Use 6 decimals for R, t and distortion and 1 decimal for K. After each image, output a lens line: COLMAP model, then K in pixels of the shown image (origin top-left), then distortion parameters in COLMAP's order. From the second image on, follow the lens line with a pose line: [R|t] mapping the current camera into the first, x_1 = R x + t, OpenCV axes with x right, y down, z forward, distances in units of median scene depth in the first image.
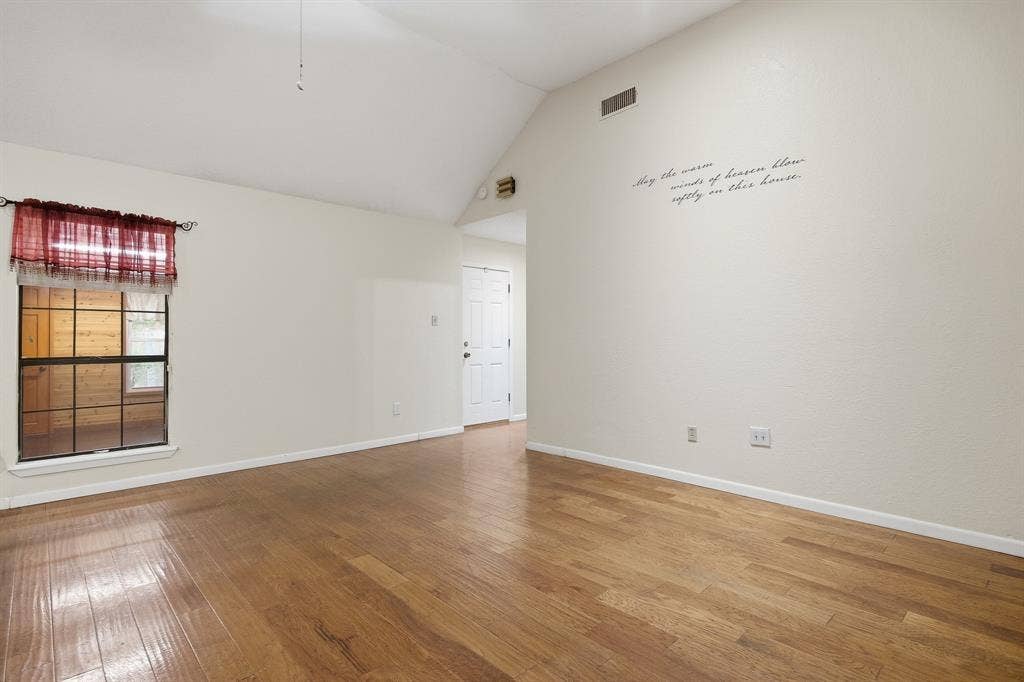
lens RADIAL K [[498.8, 0, 509.9], [0, 498.8, 344.8], [0, 0, 1]] dist [-0.001217, -0.004191]
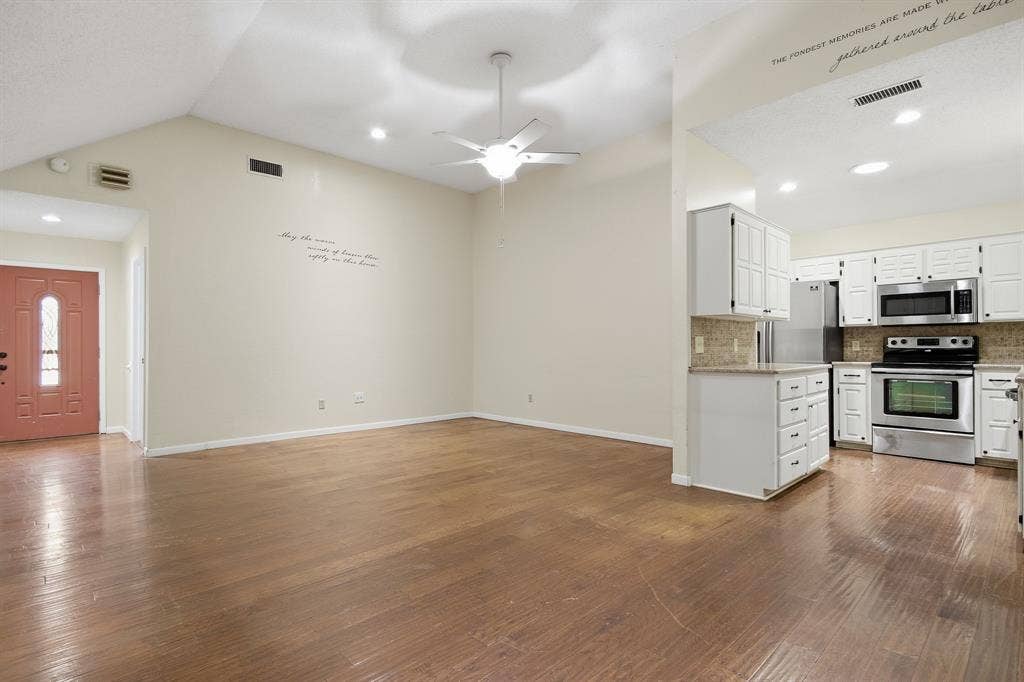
lens RADIAL K [[498.8, 0, 526.6], [0, 498.8, 346.0], [0, 0, 1]] dist [-0.001217, -0.004191]
pose [[-0.011037, -0.005449, 0.999924, -1.245909], [-0.002638, 0.999982, 0.005420, -0.020861], [-0.999936, -0.002578, -0.011051, 0.347651]]
